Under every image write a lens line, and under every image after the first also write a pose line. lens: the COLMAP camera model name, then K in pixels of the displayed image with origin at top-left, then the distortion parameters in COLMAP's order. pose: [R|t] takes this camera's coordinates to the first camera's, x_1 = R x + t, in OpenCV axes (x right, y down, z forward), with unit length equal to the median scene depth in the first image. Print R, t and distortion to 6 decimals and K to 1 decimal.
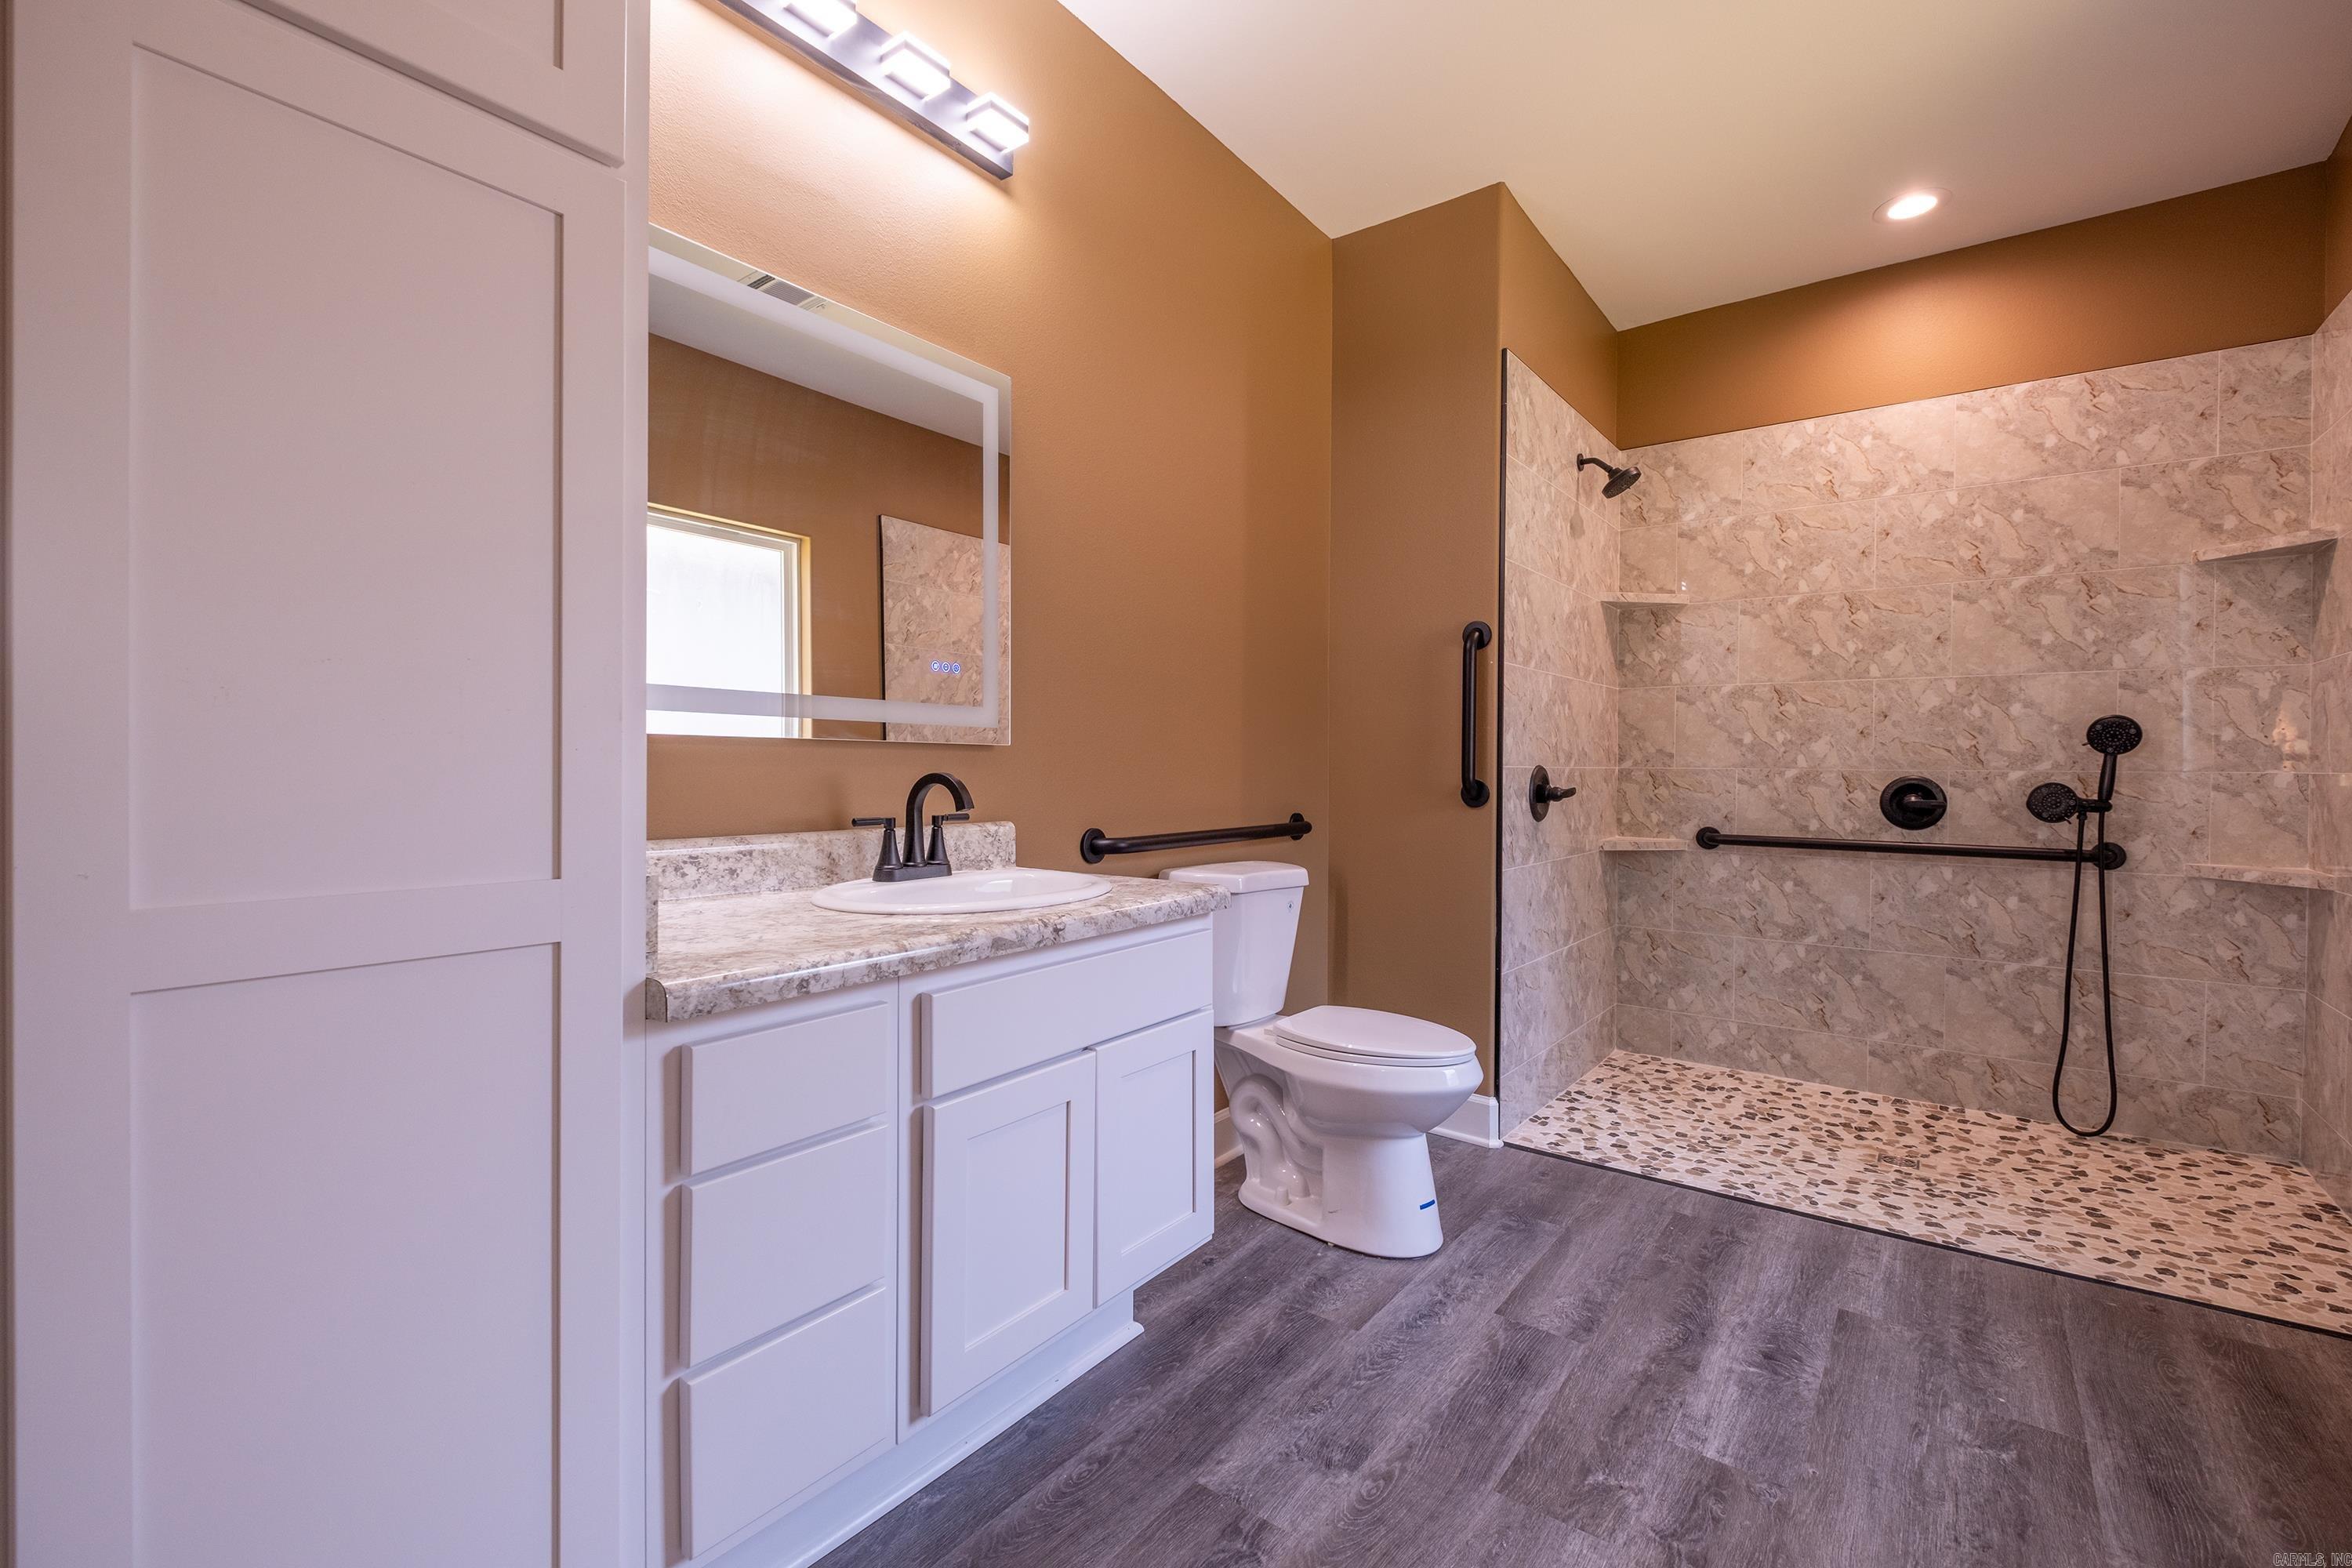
lens RADIAL K [[1011.2, 0, 1176.1], [0, 1011.2, 771.0], [0, 0, 1]] dist [0.004706, -0.007313]
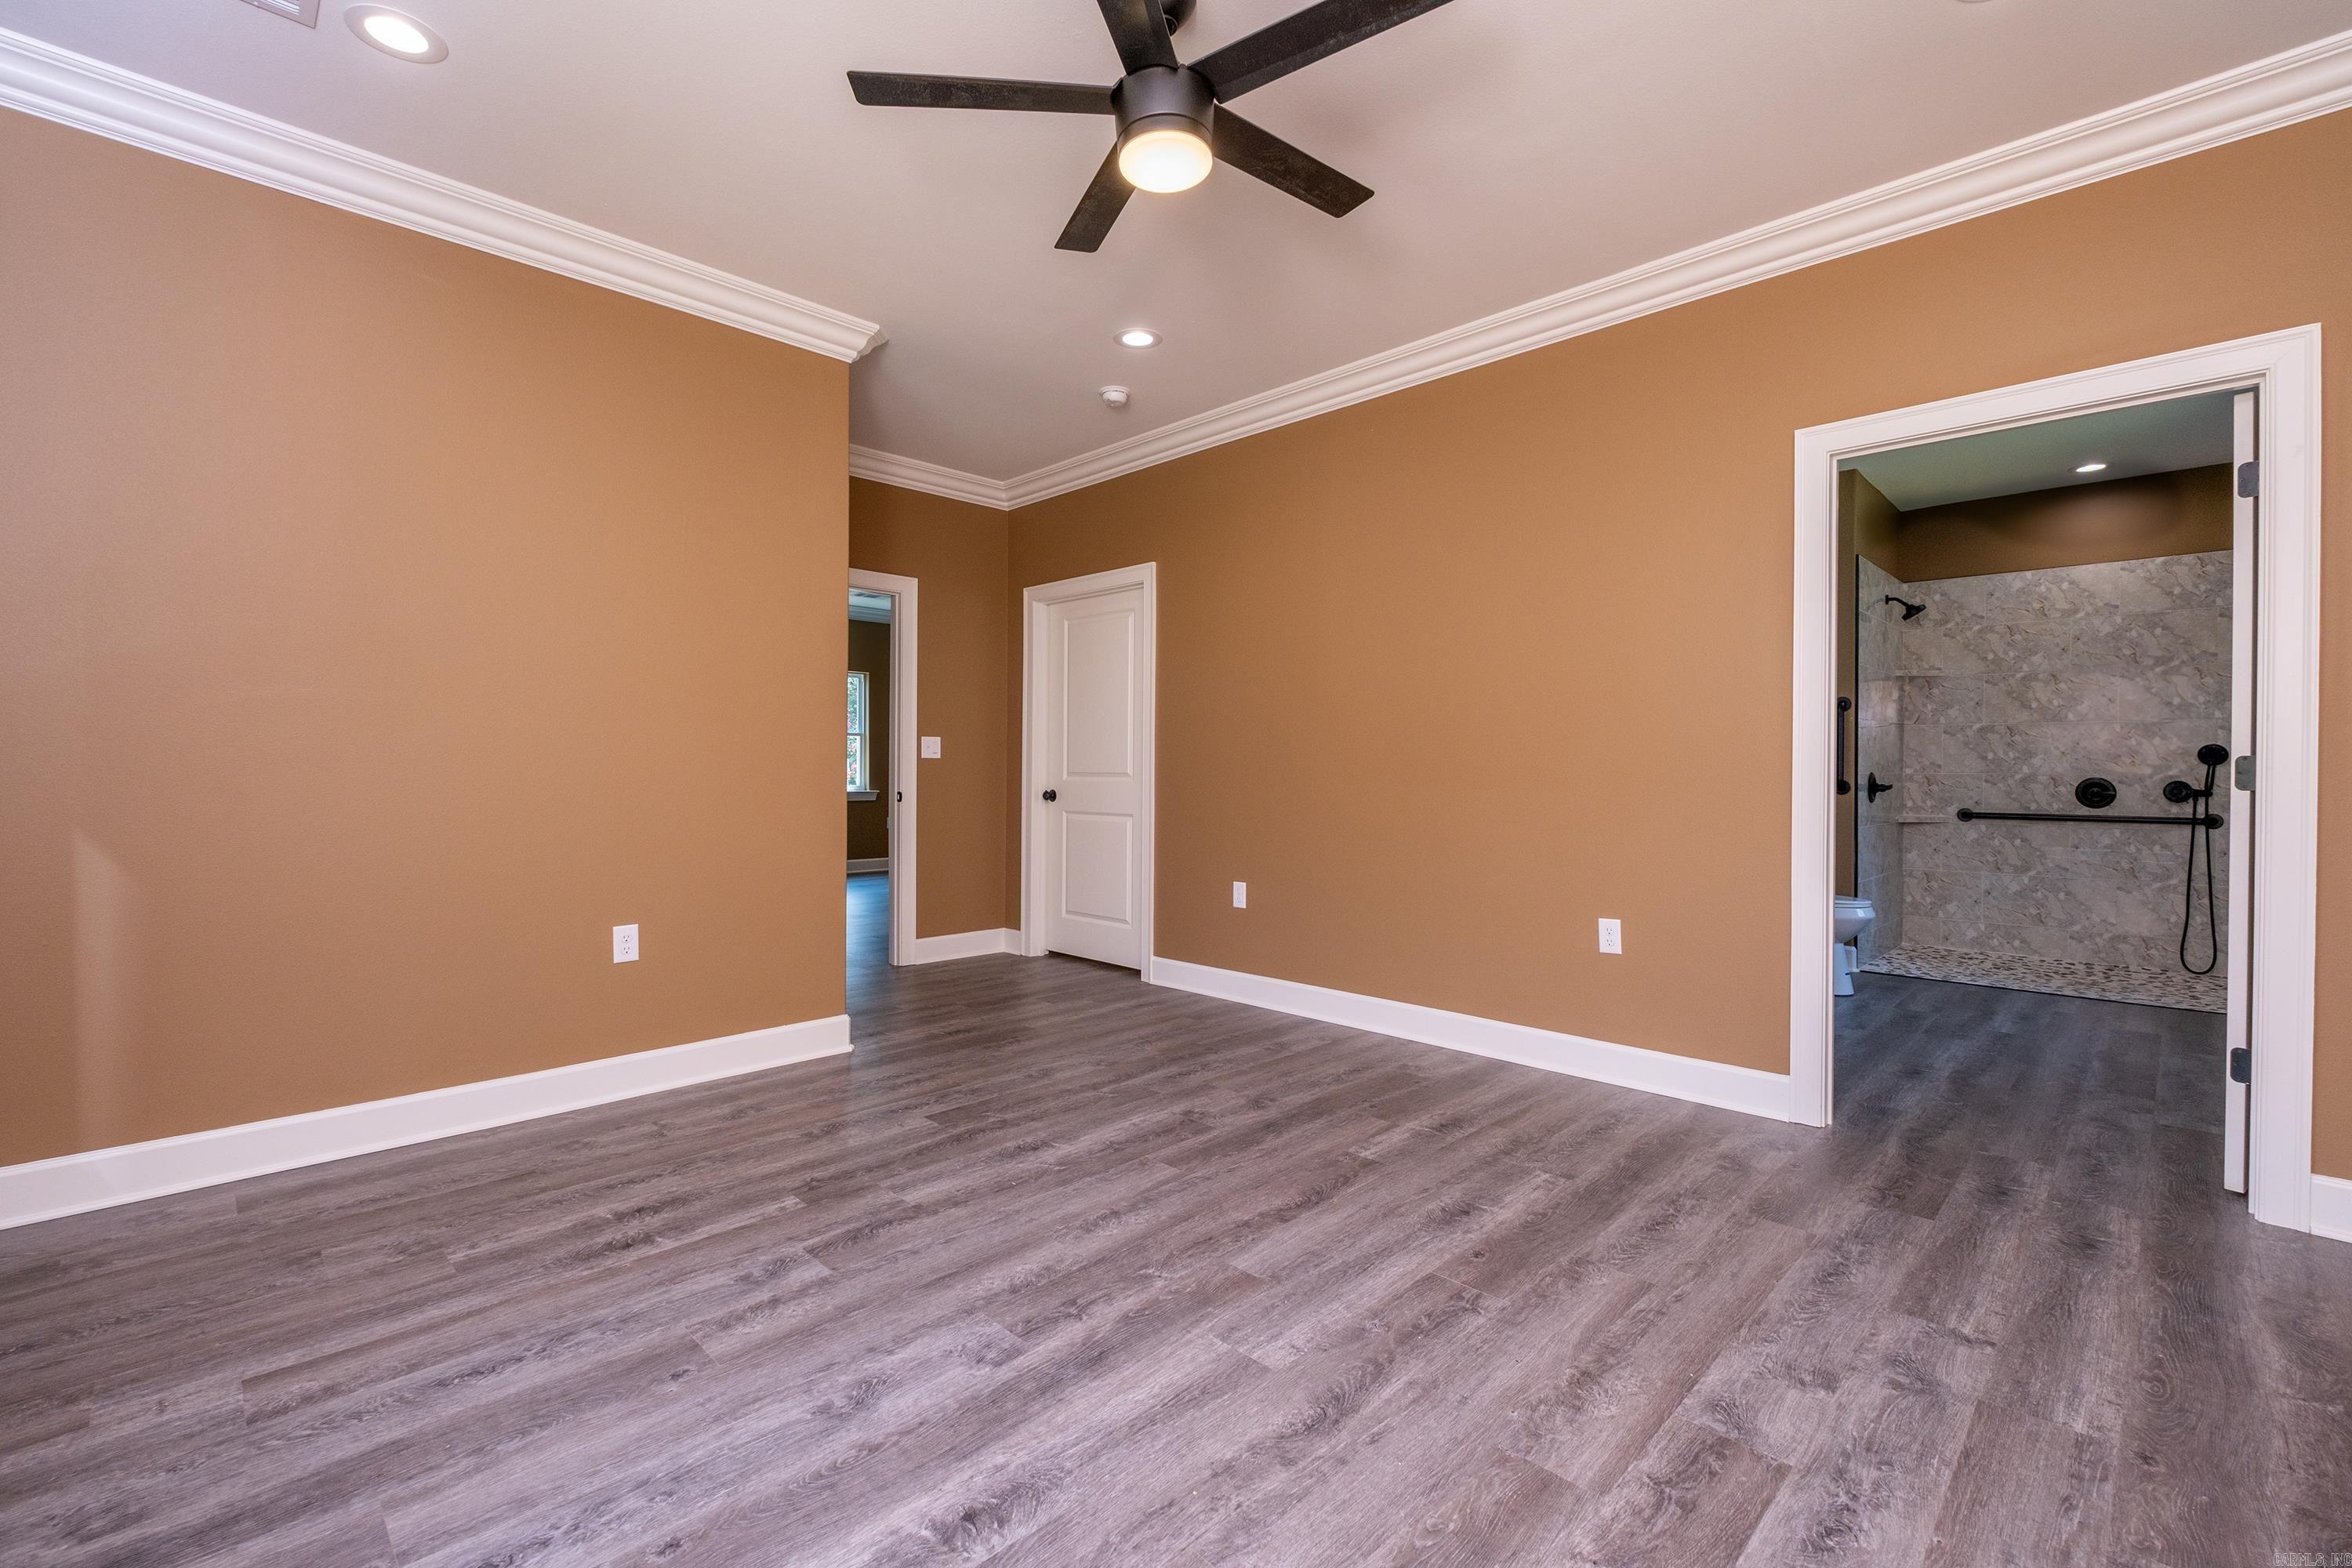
lens RADIAL K [[1011.2, 0, 1176.1], [0, 1011.2, 771.0], [0, 0, 1]] dist [0.004706, -0.007313]
pose [[0.992443, -0.002626, -0.122679, -0.651144], [0.001712, 0.999970, -0.007552, 0.003751], [0.122696, 0.007285, 0.992418, -0.951595]]
